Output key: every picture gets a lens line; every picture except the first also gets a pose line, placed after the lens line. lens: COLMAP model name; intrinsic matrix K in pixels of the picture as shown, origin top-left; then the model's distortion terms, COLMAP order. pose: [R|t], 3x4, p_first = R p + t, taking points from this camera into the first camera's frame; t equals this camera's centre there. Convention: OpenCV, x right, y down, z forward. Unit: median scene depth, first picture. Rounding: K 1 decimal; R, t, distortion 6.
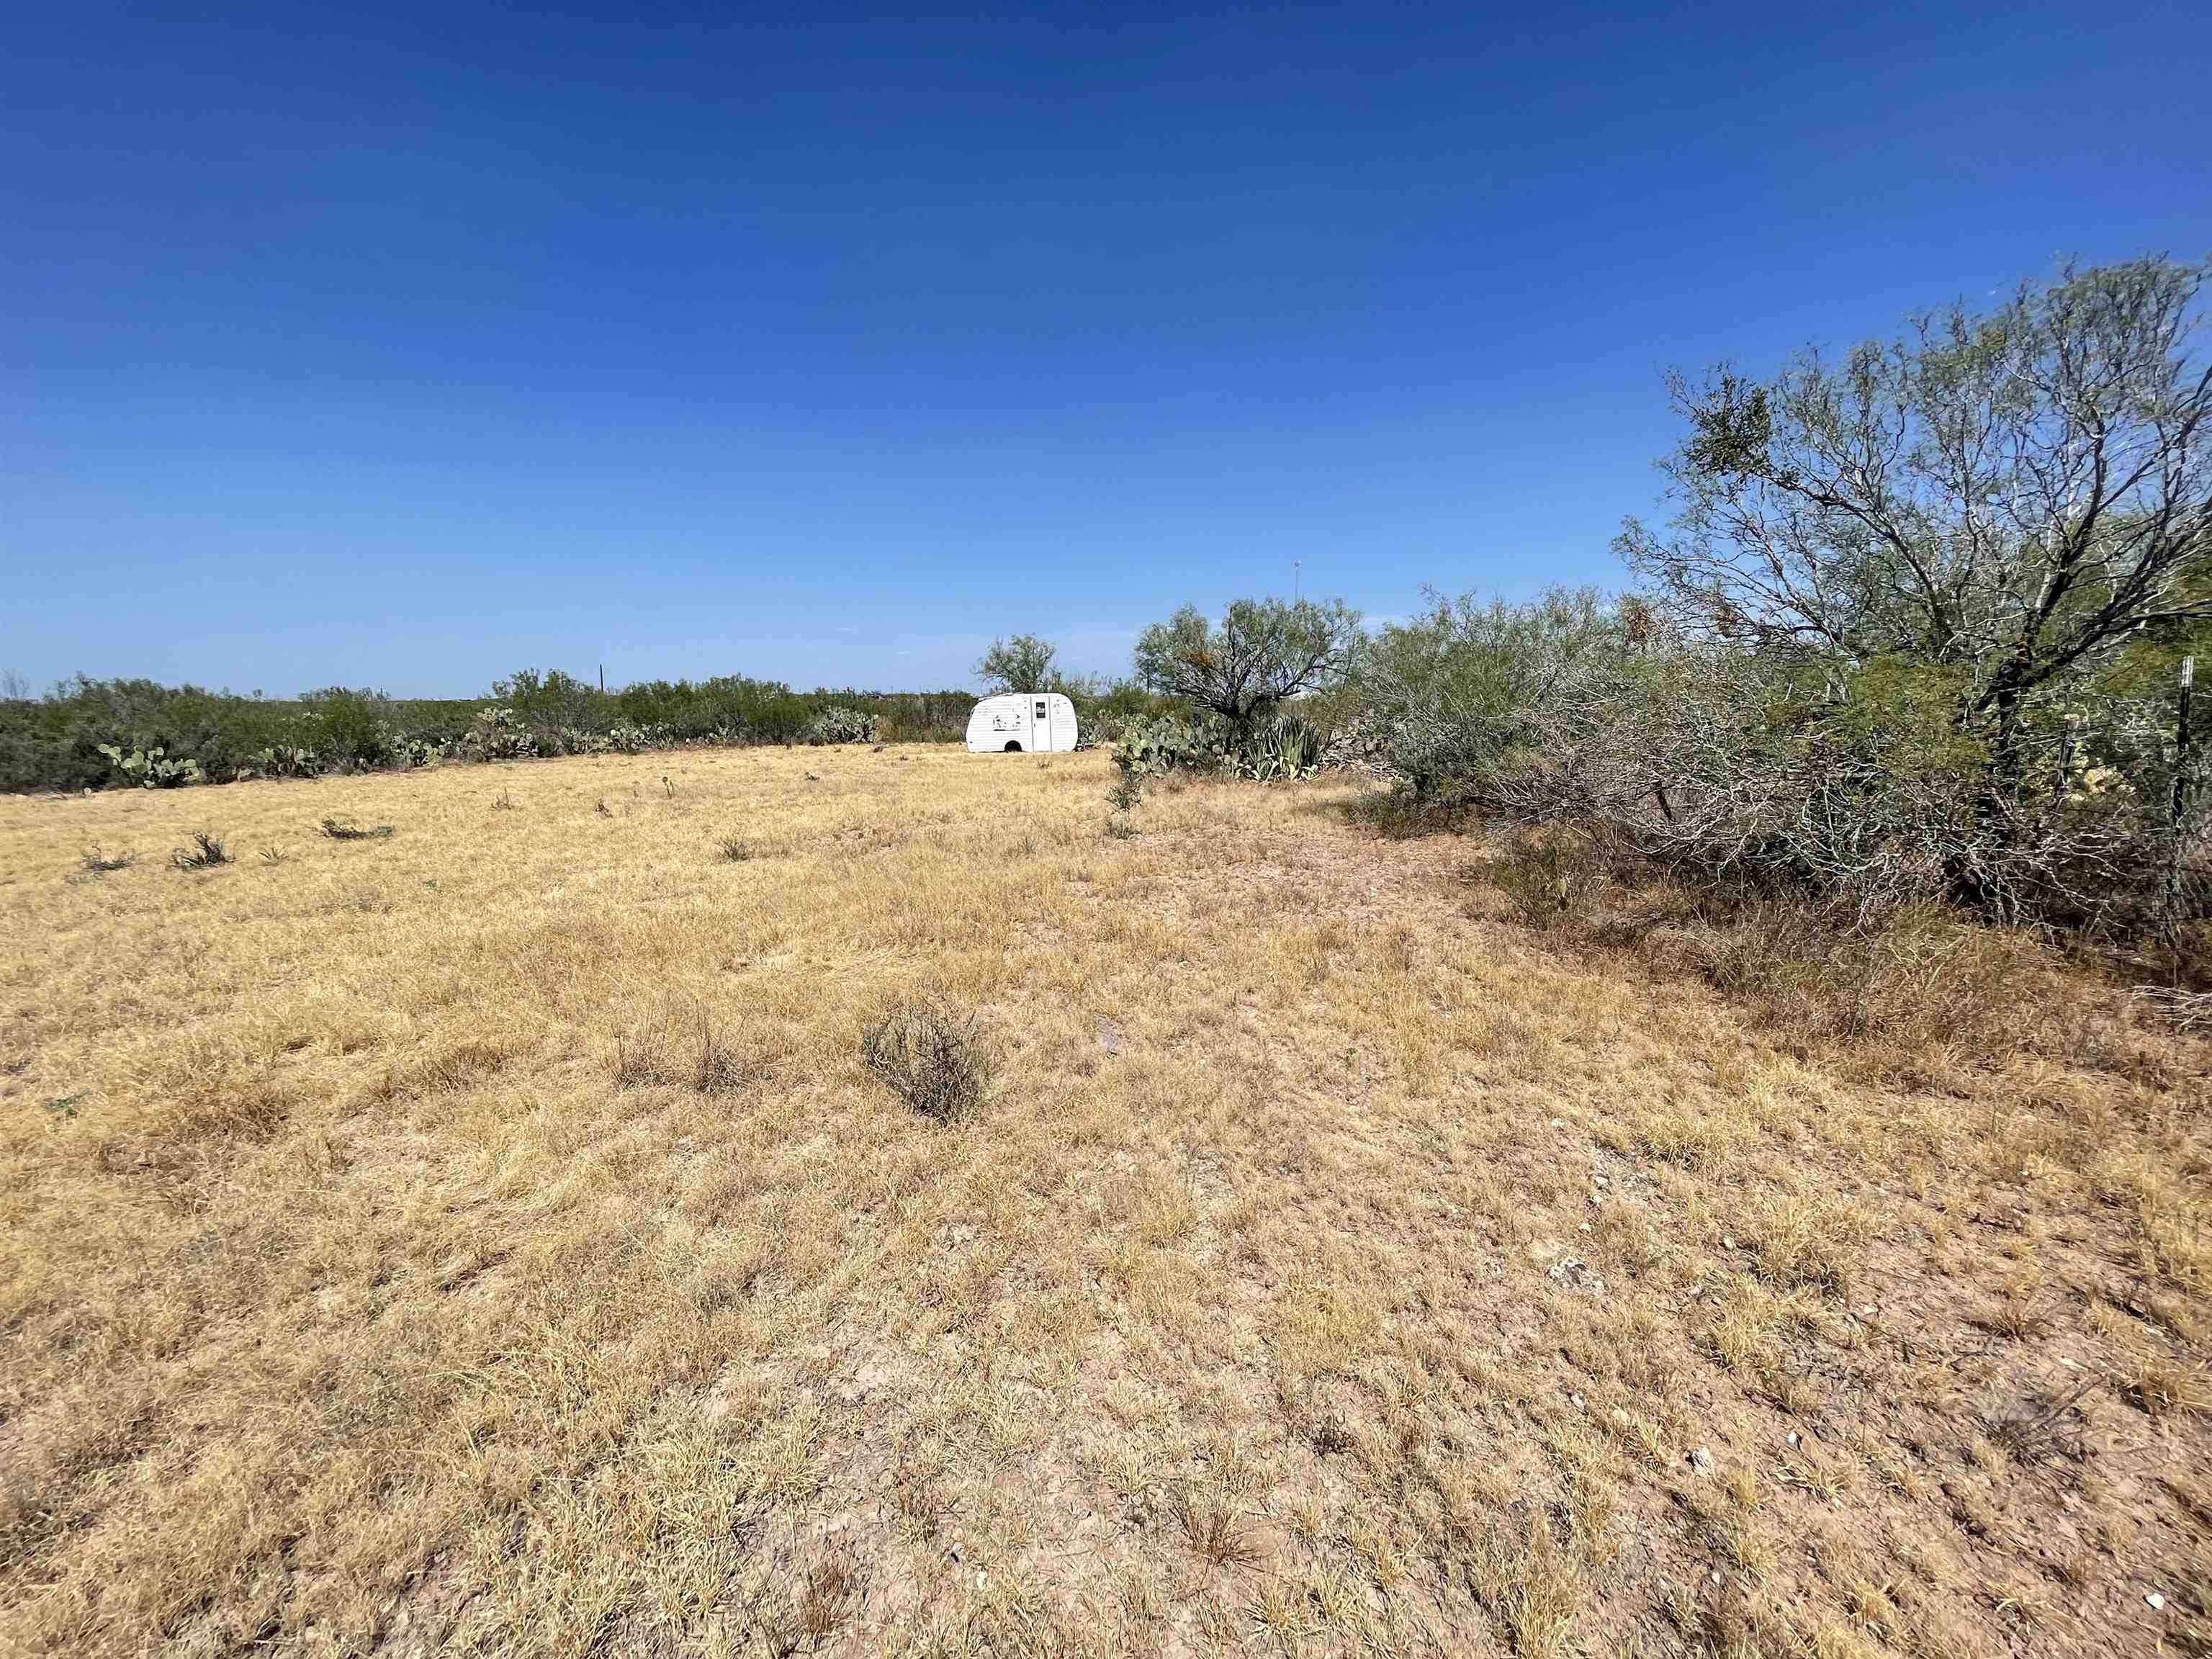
lens RADIAL K [[901.2, 0, 1099.0], [0, 901.2, 825.5], [0, 0, 1]] dist [0.004652, 0.001027]
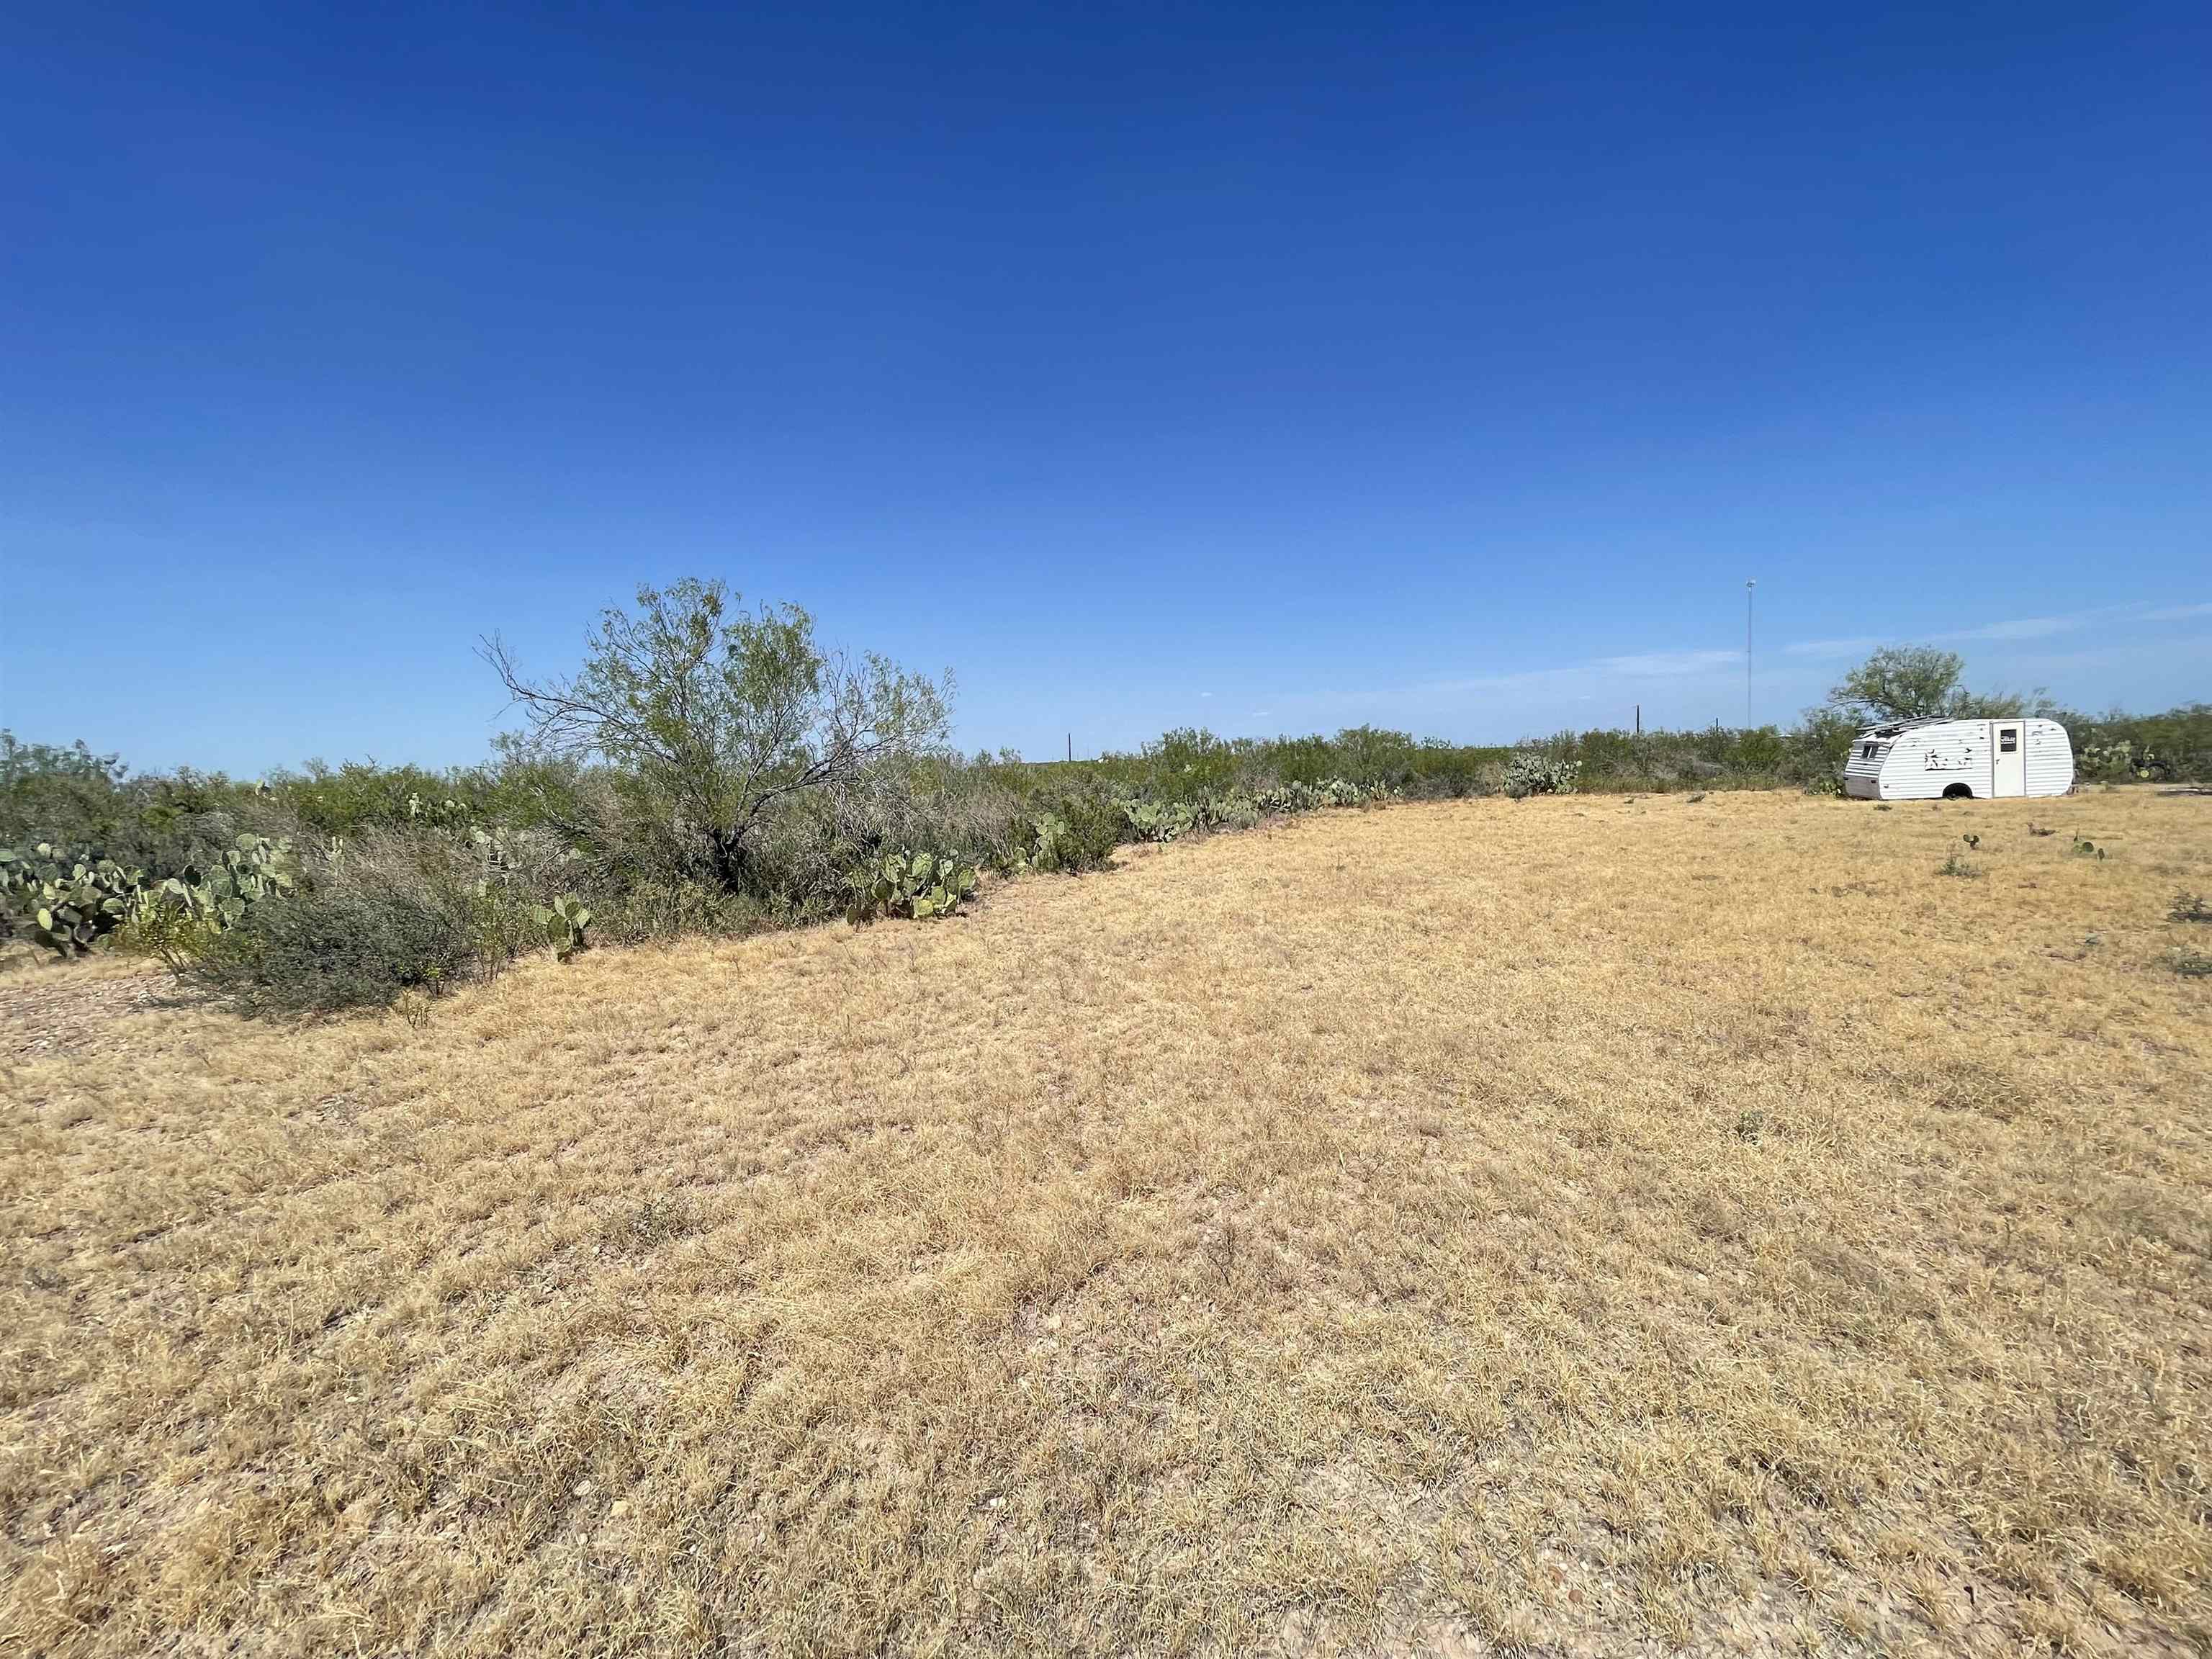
lens RADIAL K [[901.2, 0, 1101.3], [0, 901.2, 841.1], [0, 0, 1]] dist [0.004652, 0.001027]
pose [[0.937613, -0.002625, -0.347670, -0.497808], [-0.013872, 0.998893, -0.044952, -0.003953], [0.347403, 0.046971, 0.936539, 0.063163]]
